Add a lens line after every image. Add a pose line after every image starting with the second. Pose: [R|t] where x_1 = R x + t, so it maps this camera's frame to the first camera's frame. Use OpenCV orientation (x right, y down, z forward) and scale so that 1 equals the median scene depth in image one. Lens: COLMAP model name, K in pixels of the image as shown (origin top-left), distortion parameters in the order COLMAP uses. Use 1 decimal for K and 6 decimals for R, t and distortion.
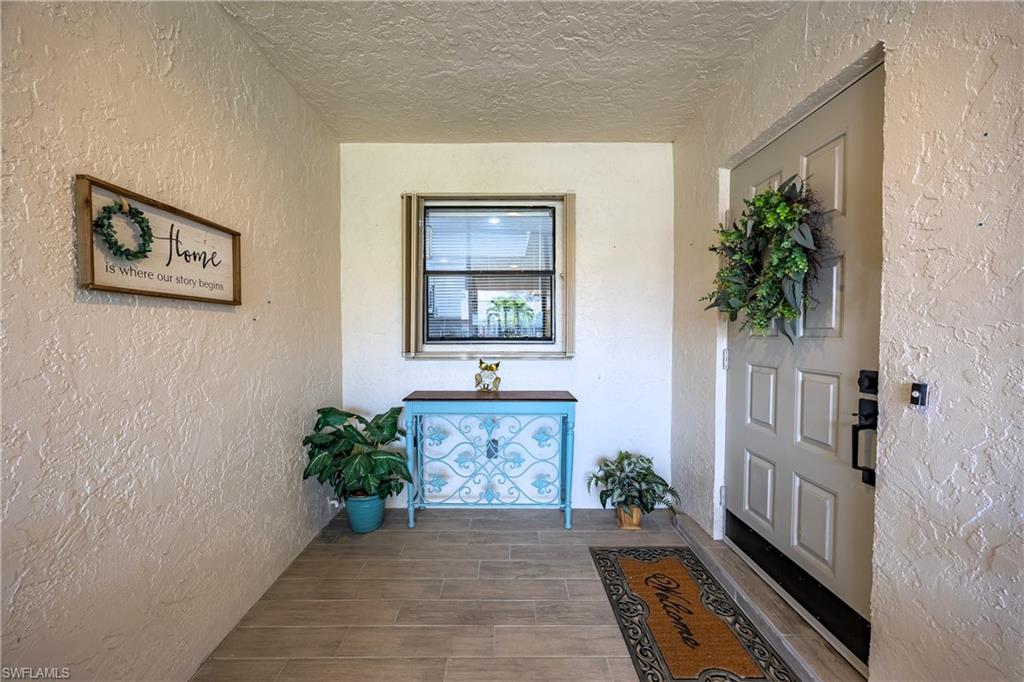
lens RADIAL K [[394.4, 0, 509.5], [0, 394.4, 341.4], [0, 0, 1]] dist [-0.008105, 0.000136]
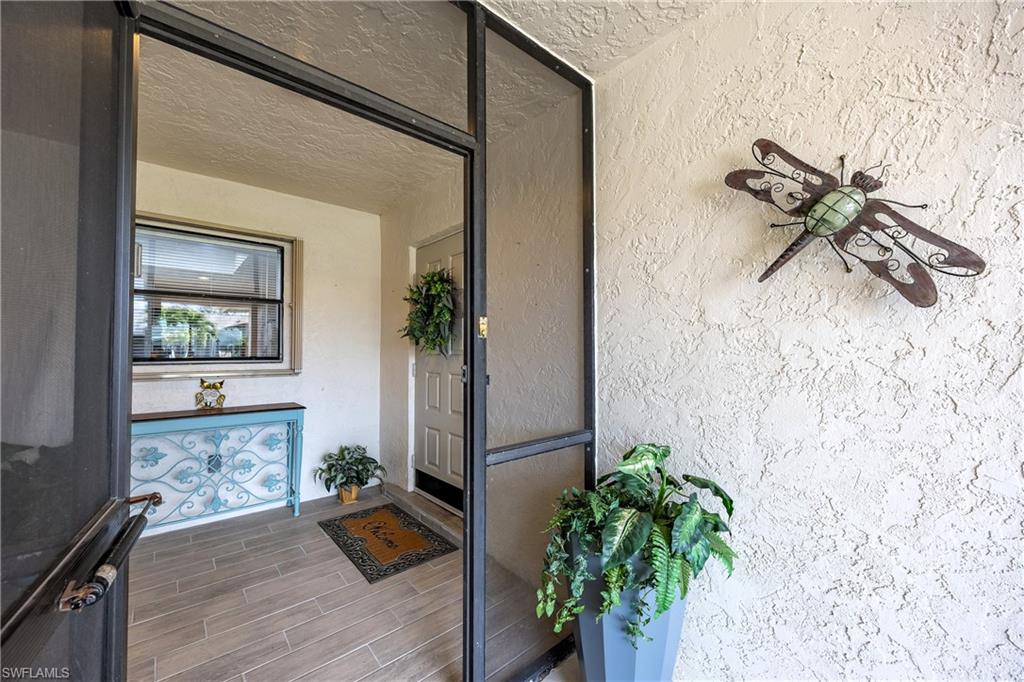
lens RADIAL K [[394.4, 0, 510.2], [0, 394.4, 344.8], [0, 0, 1]] dist [-0.008105, 0.000136]
pose [[0.757818, 0.010986, 0.652373, -0.146539], [0.015590, 0.999268, -0.034937, 0.005811], [-0.652279, 0.036647, 0.757092, -0.353537]]
